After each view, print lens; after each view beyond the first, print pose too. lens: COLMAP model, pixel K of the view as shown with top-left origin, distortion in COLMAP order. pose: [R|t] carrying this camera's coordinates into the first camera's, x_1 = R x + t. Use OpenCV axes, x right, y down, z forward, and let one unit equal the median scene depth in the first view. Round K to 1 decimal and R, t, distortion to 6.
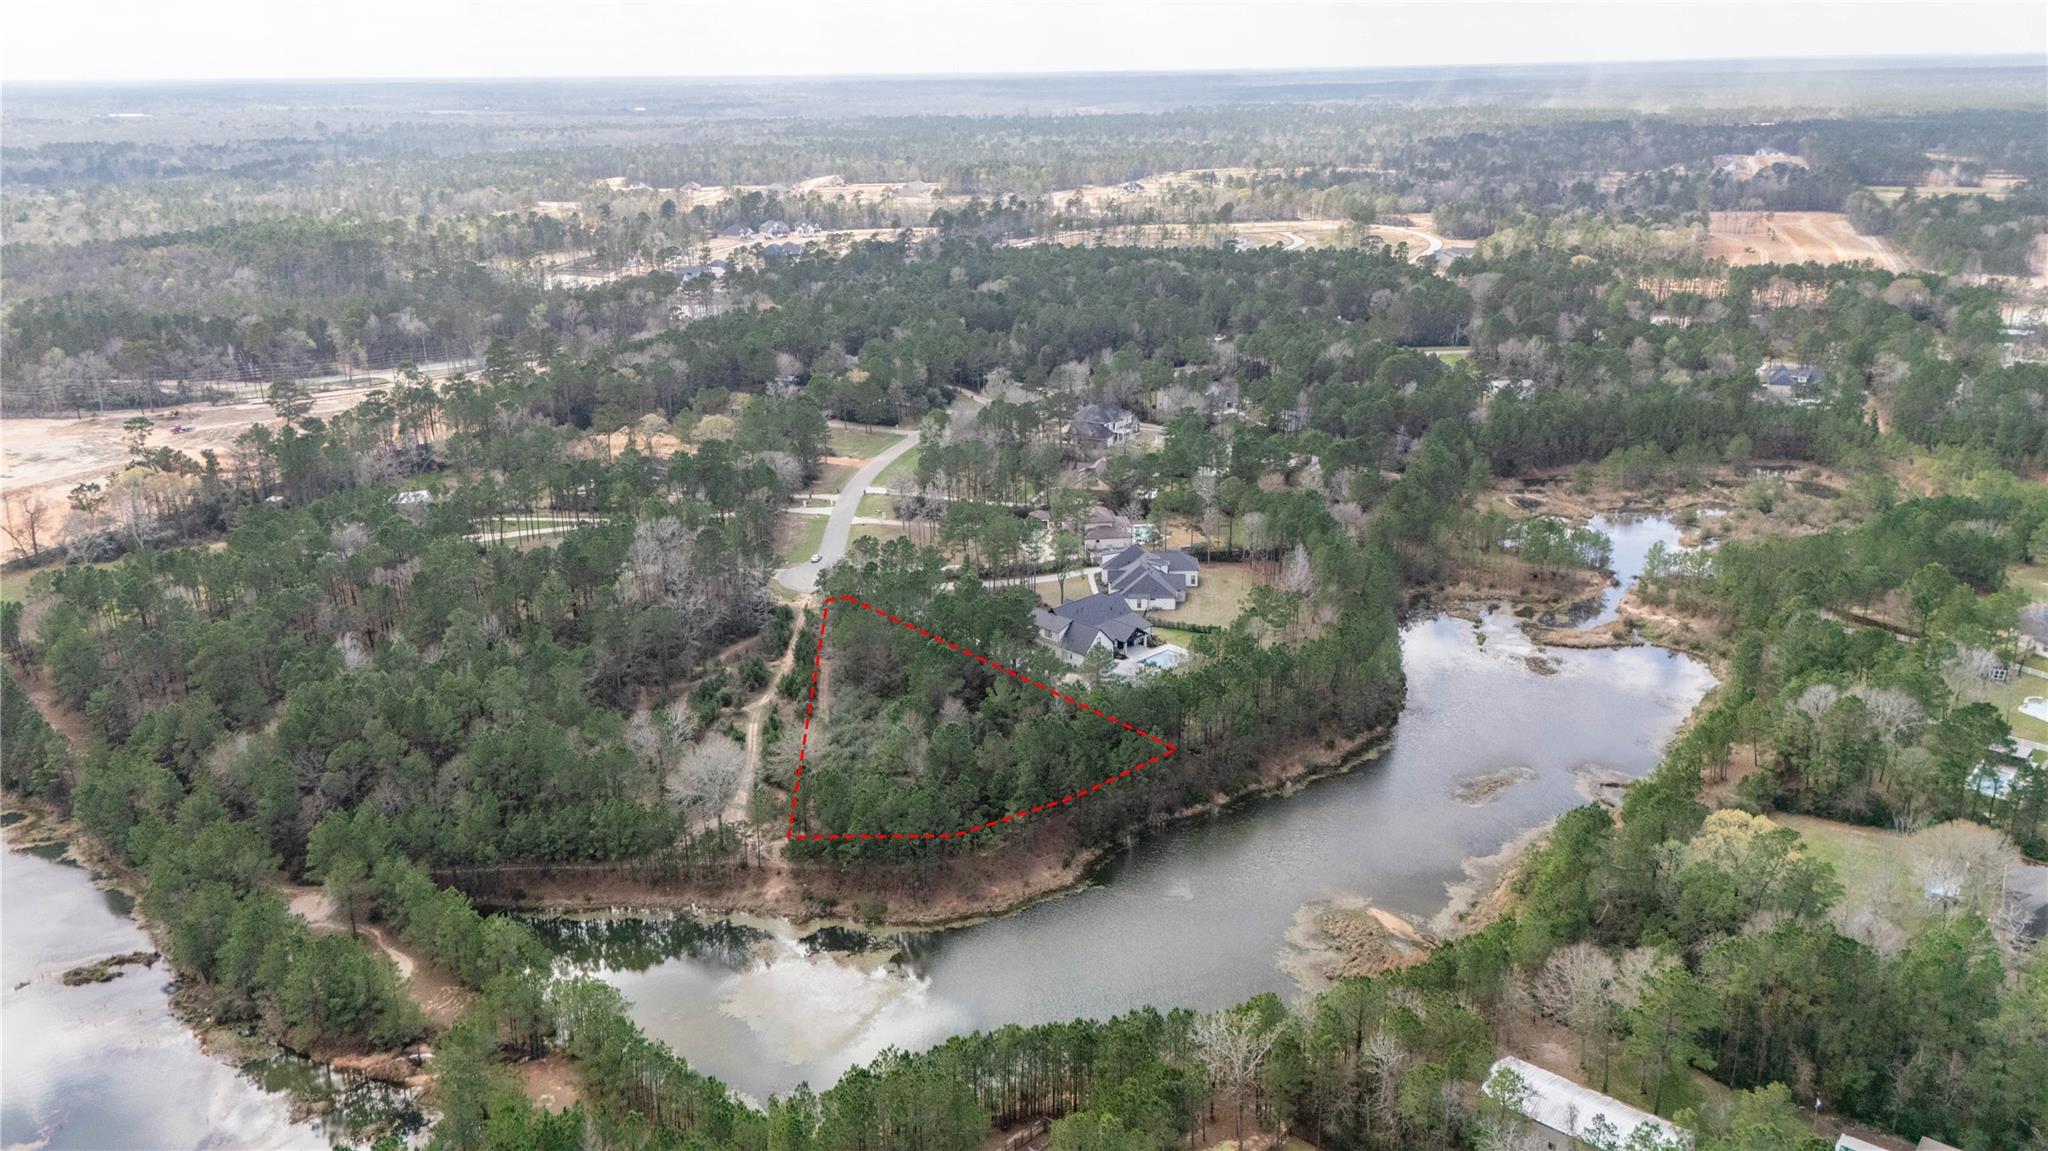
lens RADIAL K [[1522.1, 0, 1024.0], [0, 1522.1, 575.5], [0, 0, 1]] dist [0.084743, -0.092151]
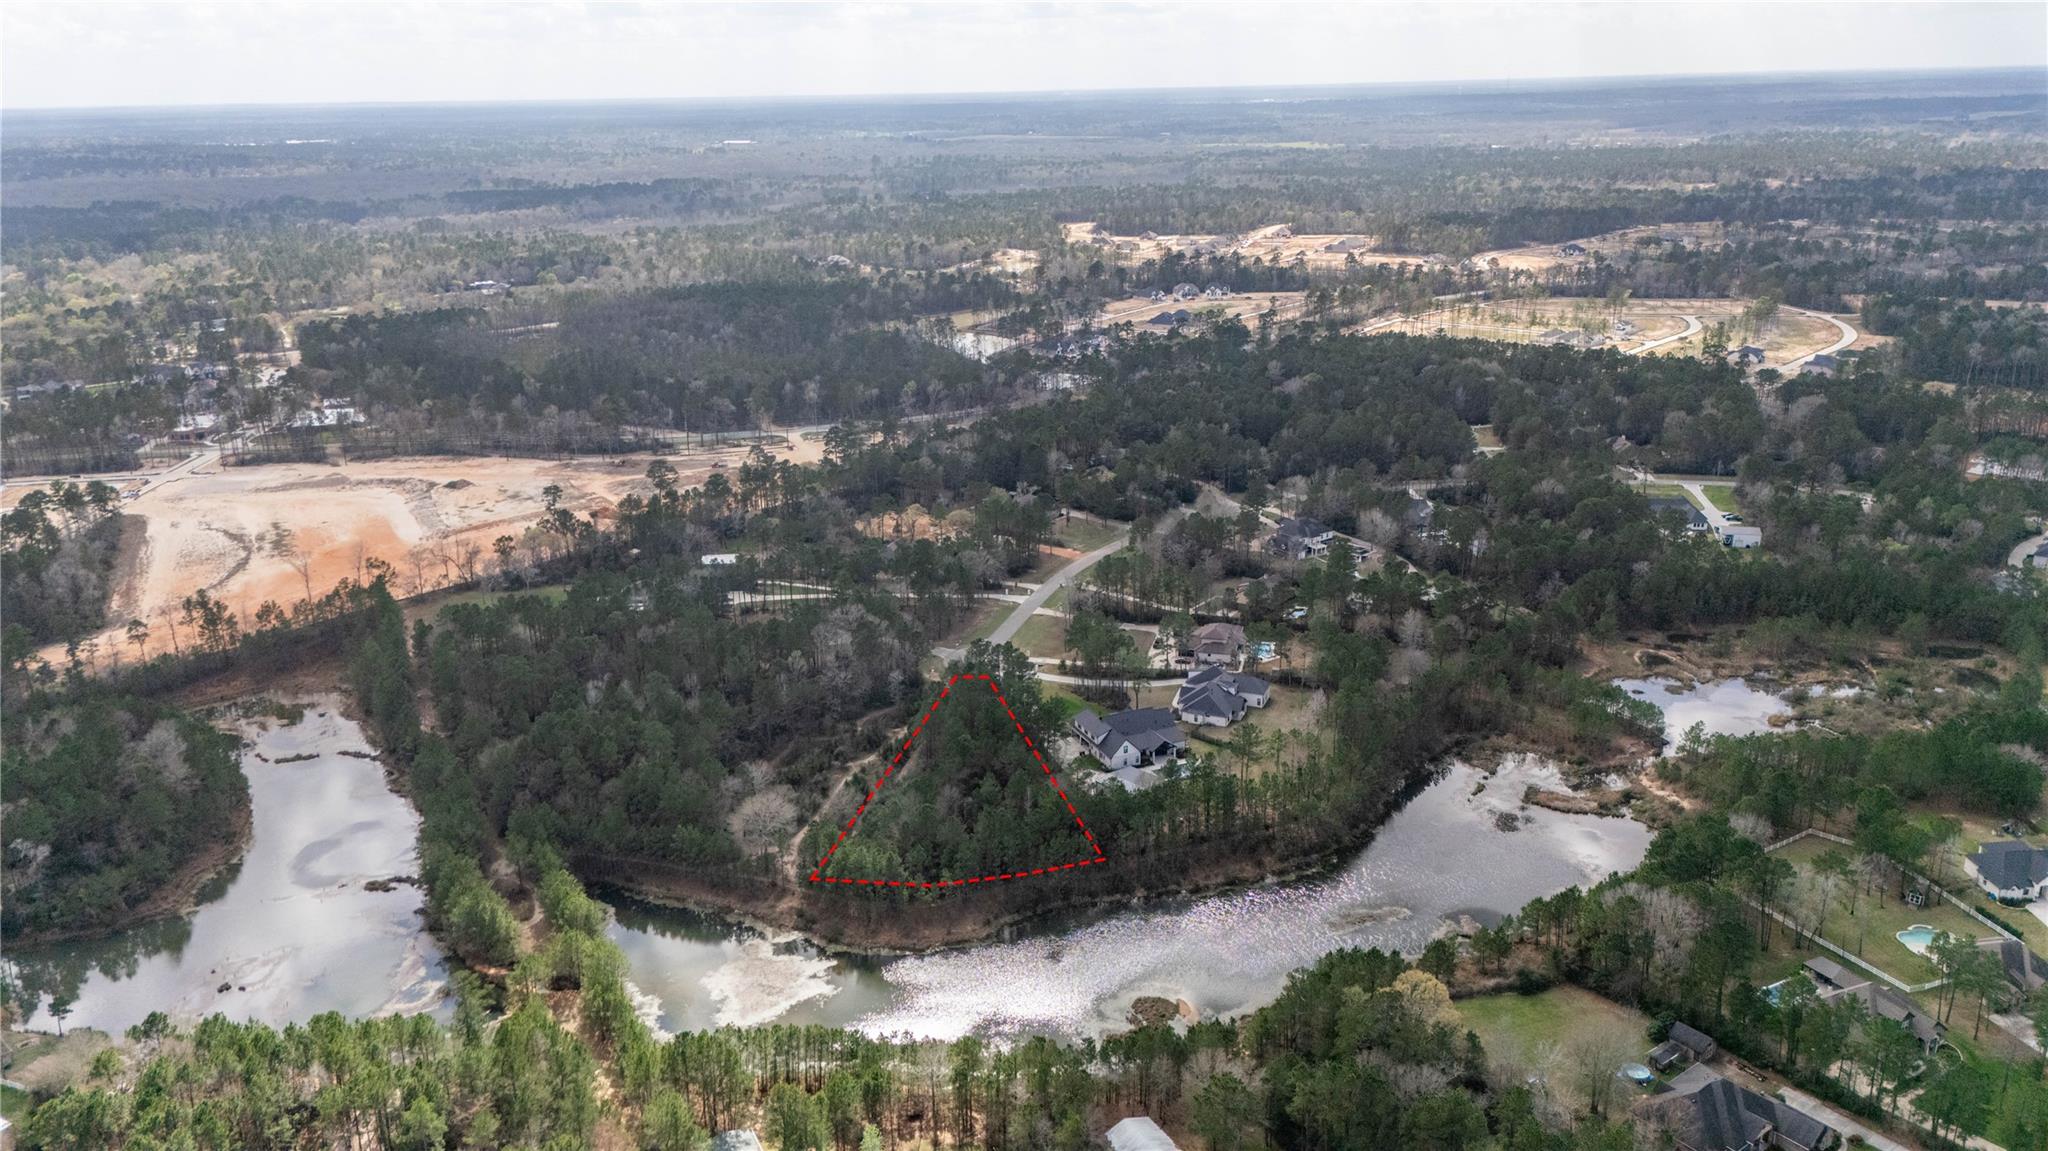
lens RADIAL K [[1522.1, 0, 1024.0], [0, 1522.1, 575.5], [0, 0, 1]] dist [0.084743, -0.092151]
pose [[0.939570, 0.101052, -0.327104, 0.281354], [-0.100998, 0.994738, 0.017197, -0.085852], [0.327121, 0.016879, 0.944832, -0.163044]]
